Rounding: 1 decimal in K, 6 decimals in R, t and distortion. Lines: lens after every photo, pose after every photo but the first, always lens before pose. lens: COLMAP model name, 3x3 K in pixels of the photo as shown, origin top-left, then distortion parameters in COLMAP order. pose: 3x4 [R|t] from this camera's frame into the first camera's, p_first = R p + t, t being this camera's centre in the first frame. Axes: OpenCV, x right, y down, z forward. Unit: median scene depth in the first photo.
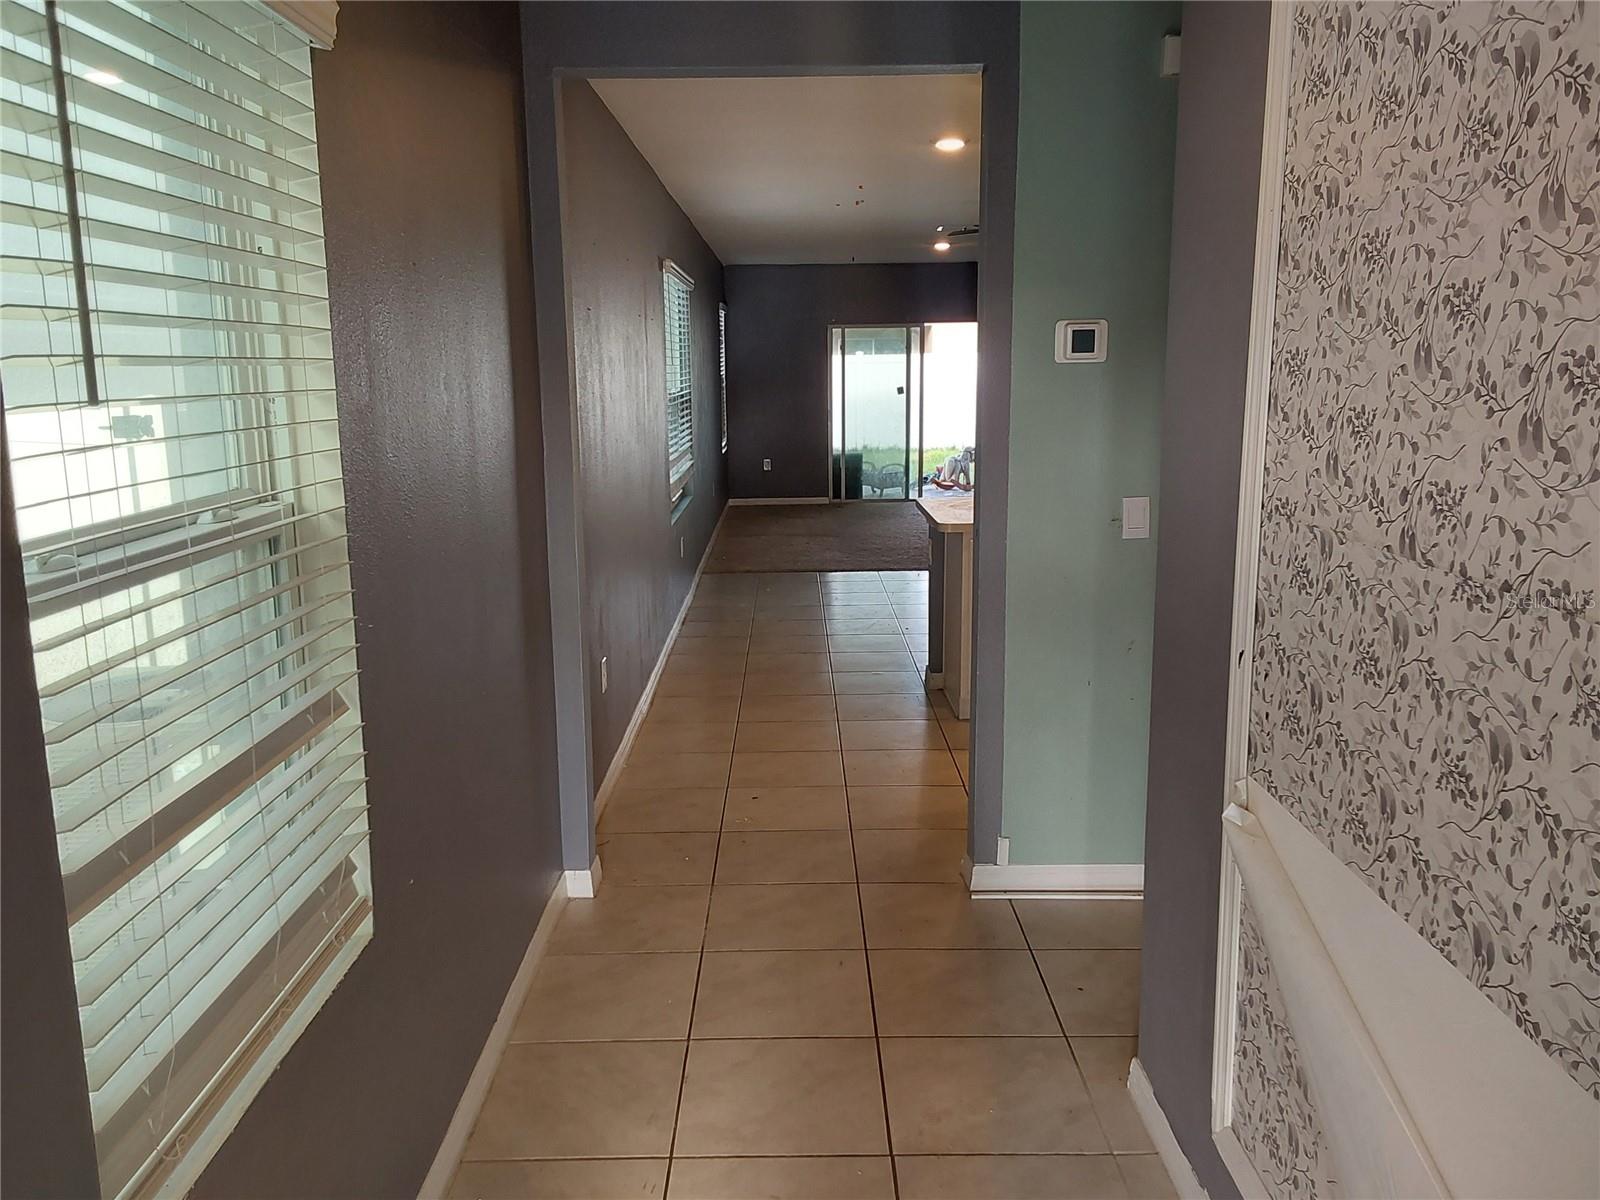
lens RADIAL K [[1295.6, 0, 795.9], [0, 1295.6, 599.2], [0, 0, 1]] dist [0.045325, -0.010049]
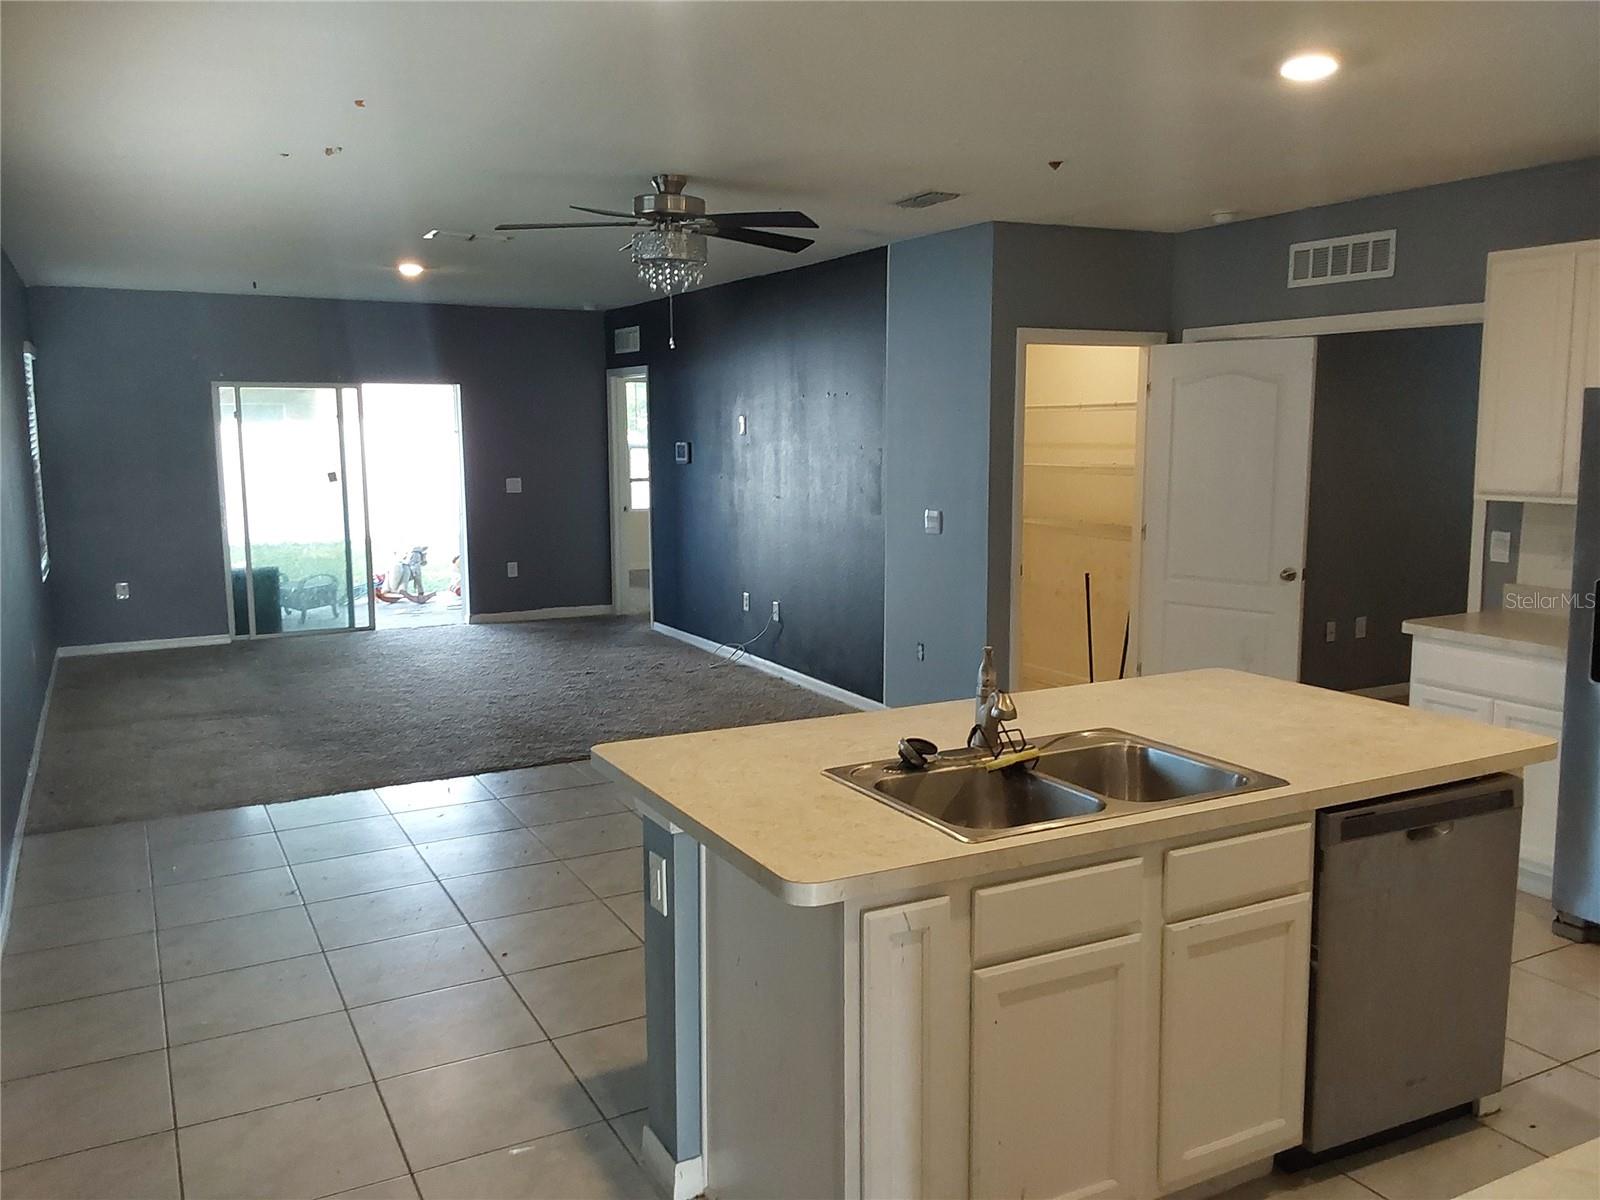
lens RADIAL K [[1295.6, 0, 804.5], [0, 1295.6, 602.7], [0, 0, 1]] dist [0.045325, -0.010049]
pose [[0.887425, -0.056884, 0.457429, -0.020156], [0.078675, 0.996487, -0.028713, -0.052044], [-0.454188, 0.061469, 0.888783, 0.256670]]
